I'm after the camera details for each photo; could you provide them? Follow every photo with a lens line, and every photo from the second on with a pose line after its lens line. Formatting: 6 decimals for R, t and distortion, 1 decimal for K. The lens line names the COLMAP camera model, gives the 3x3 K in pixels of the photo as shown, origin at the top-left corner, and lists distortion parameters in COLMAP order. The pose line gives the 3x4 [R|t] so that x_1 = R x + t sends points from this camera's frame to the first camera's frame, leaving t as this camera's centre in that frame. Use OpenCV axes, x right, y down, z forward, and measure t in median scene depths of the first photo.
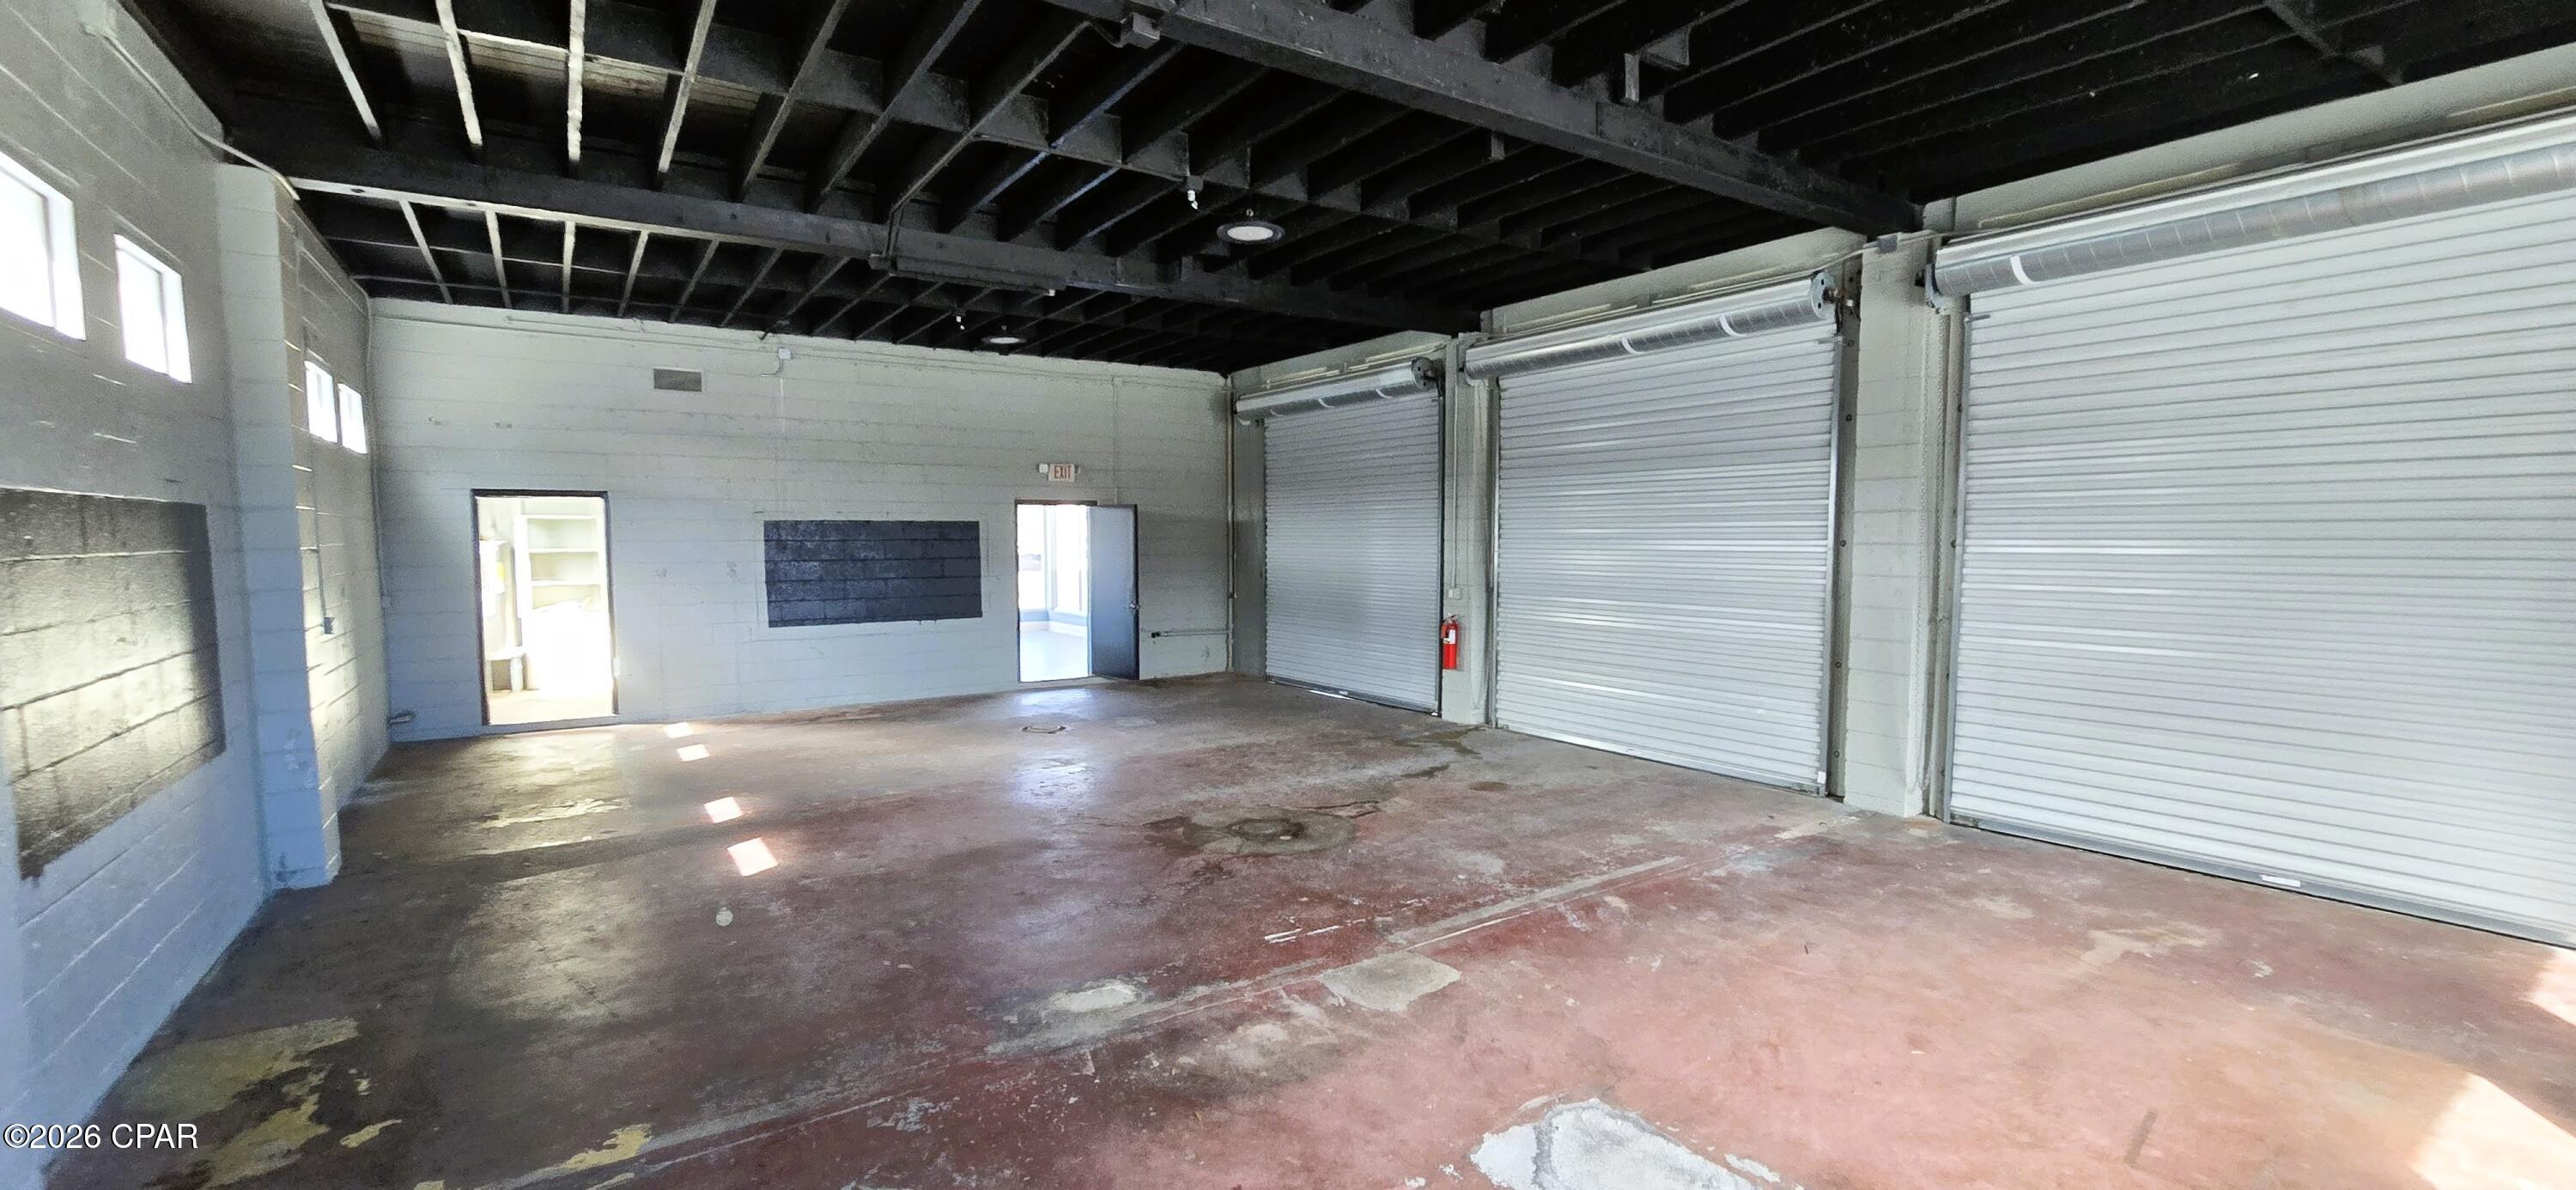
lens RADIAL K [[1054.5, 0, 1300.1], [0, 1054.5, 608.8], [0, 0, 1]] dist [-0.001249, -0.000784]
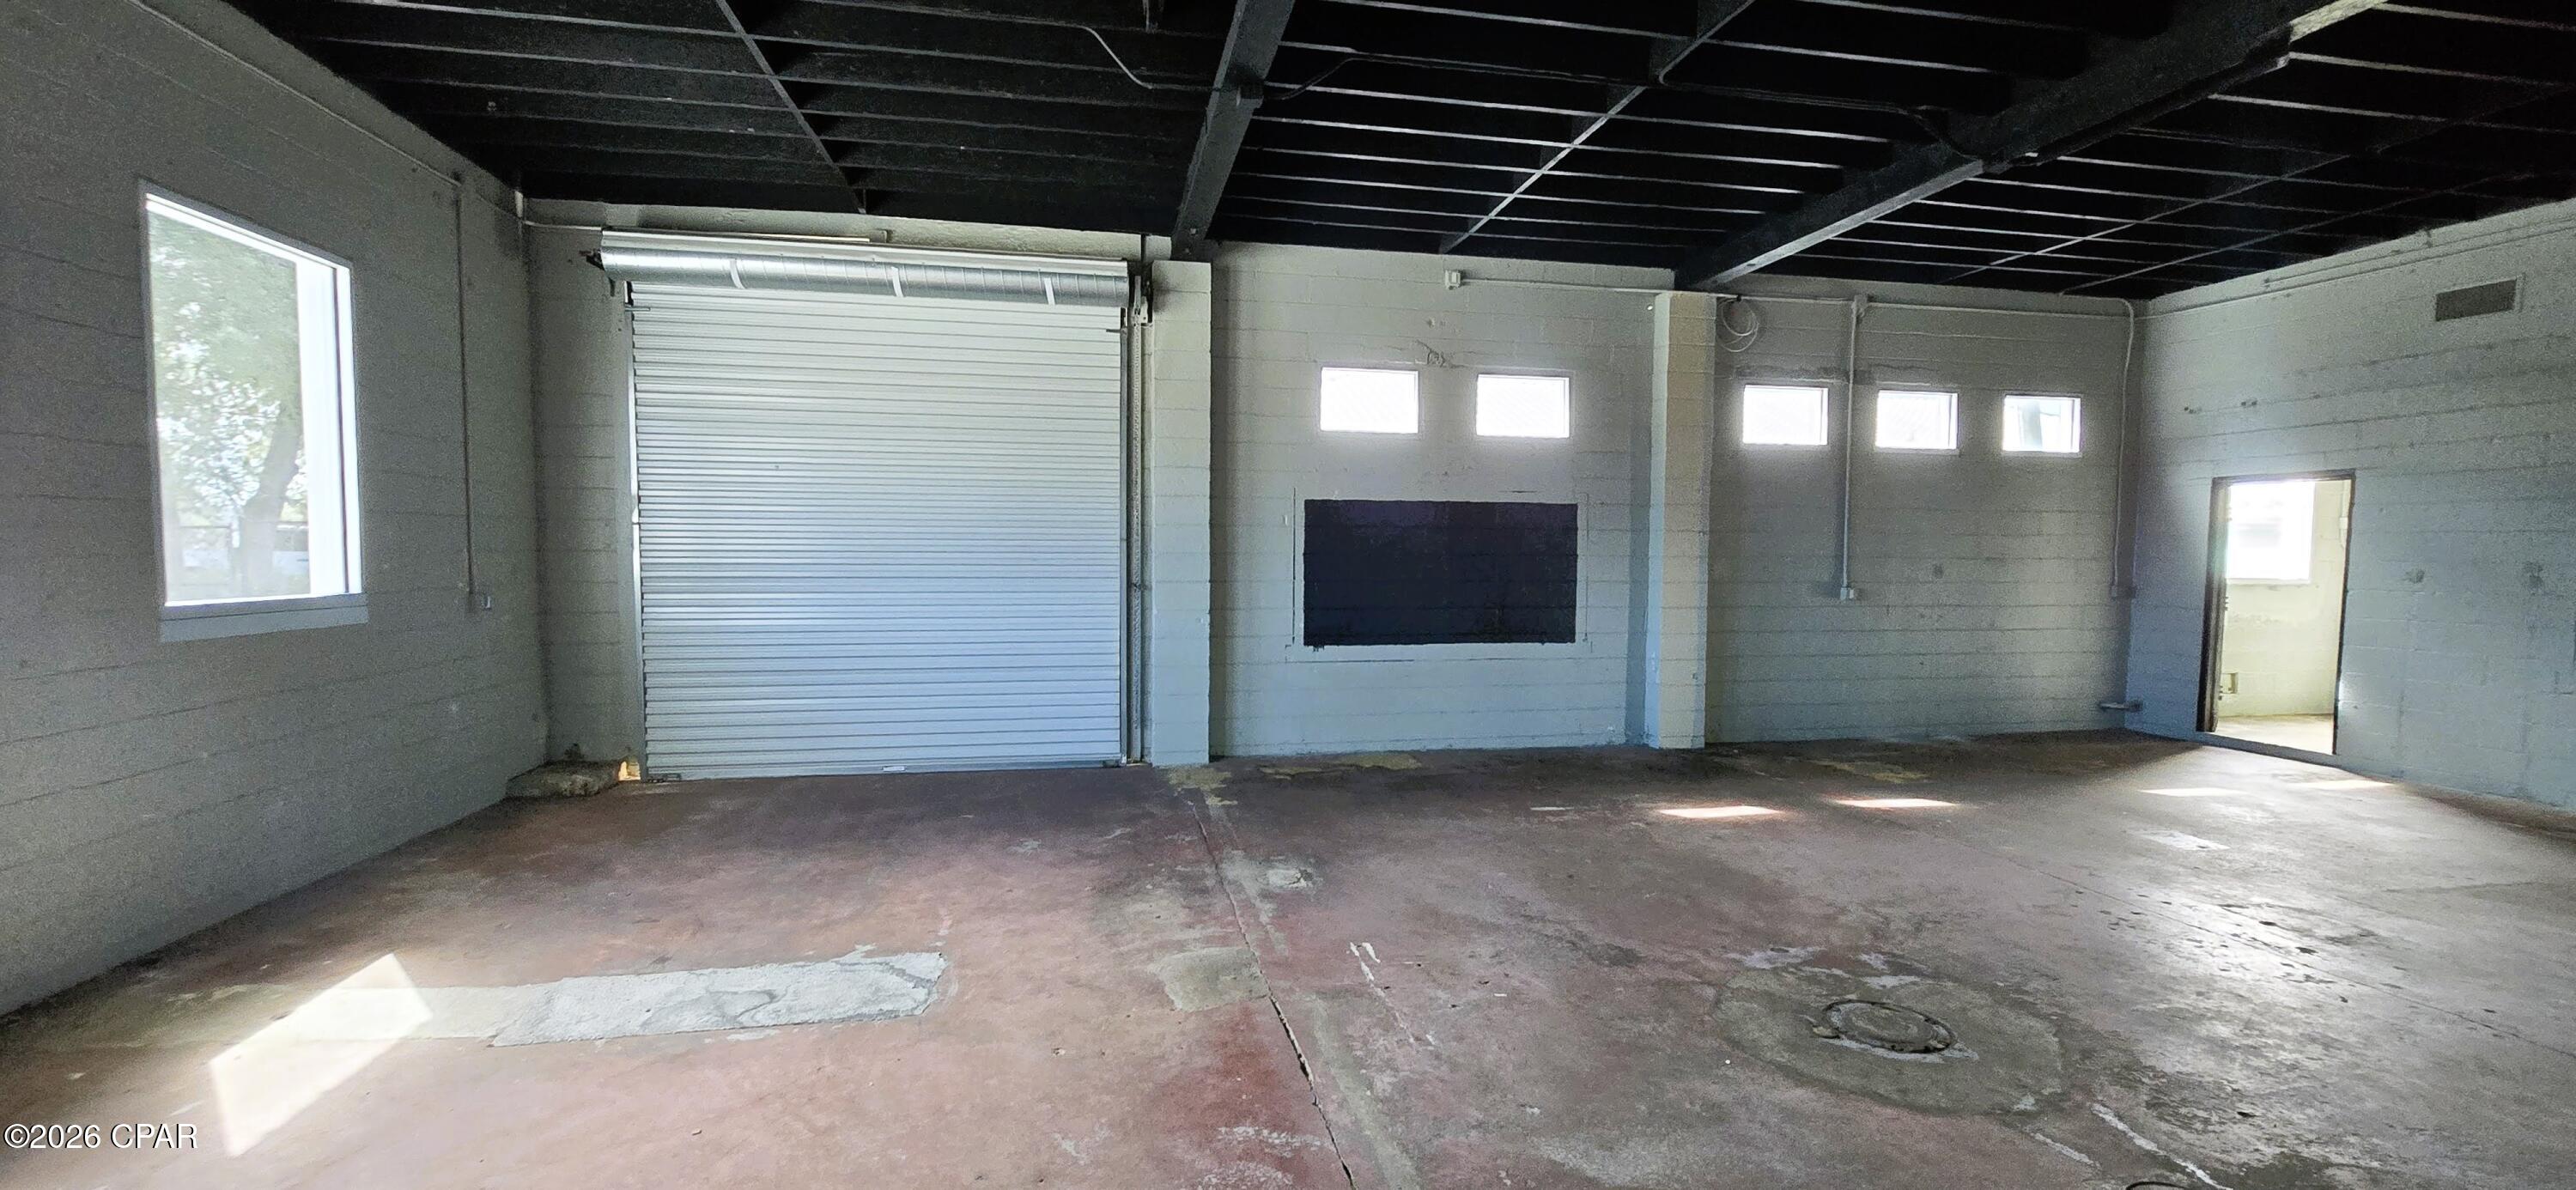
lens RADIAL K [[1054.5, 0, 1300.1], [0, 1054.5, 608.8], [0, 0, 1]] dist [-0.001249, -0.000784]
pose [[-0.387202, 0.052051, -0.920525, 0.901659], [-0.068603, 0.994011, 0.085063, -0.049716], [0.919439, 0.096088, -0.381312, 1.420660]]
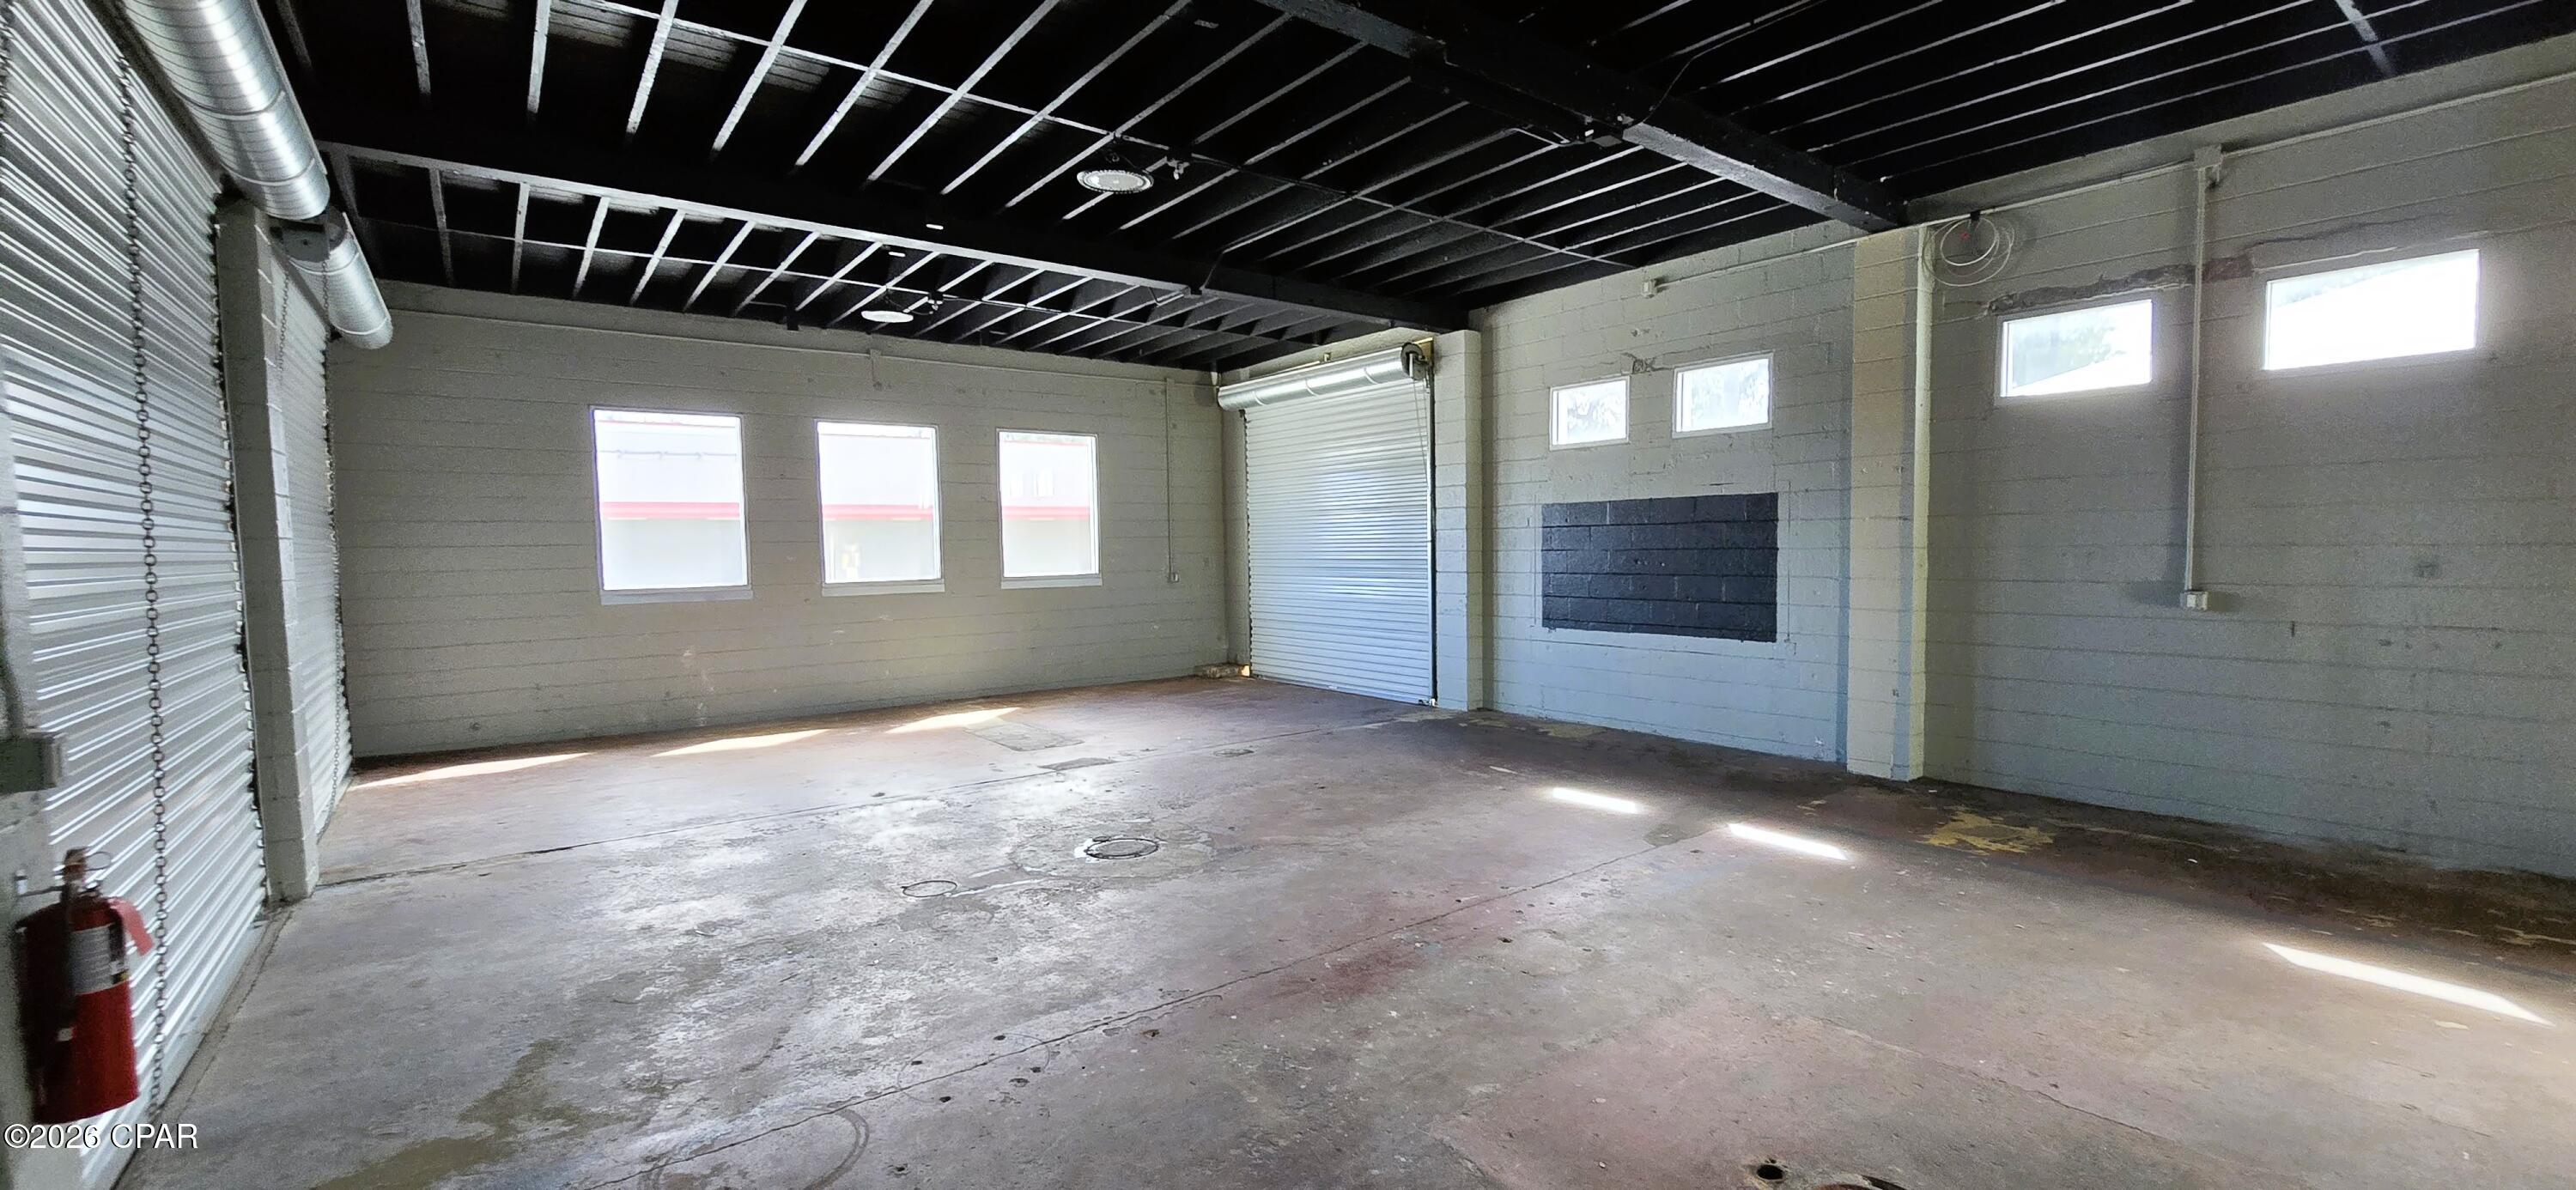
lens RADIAL K [[1033.7, 0, 1318.5], [0, 1033.7, 603.3], [0, 0, 1]] dist [-0.001053, -0.000231]
pose [[-0.996082, 0.022802, -0.085439, -0.246516], [0.011993, 0.992090, 0.124954, -0.163337], [0.087612, 0.123439, -0.988477, 2.949718]]
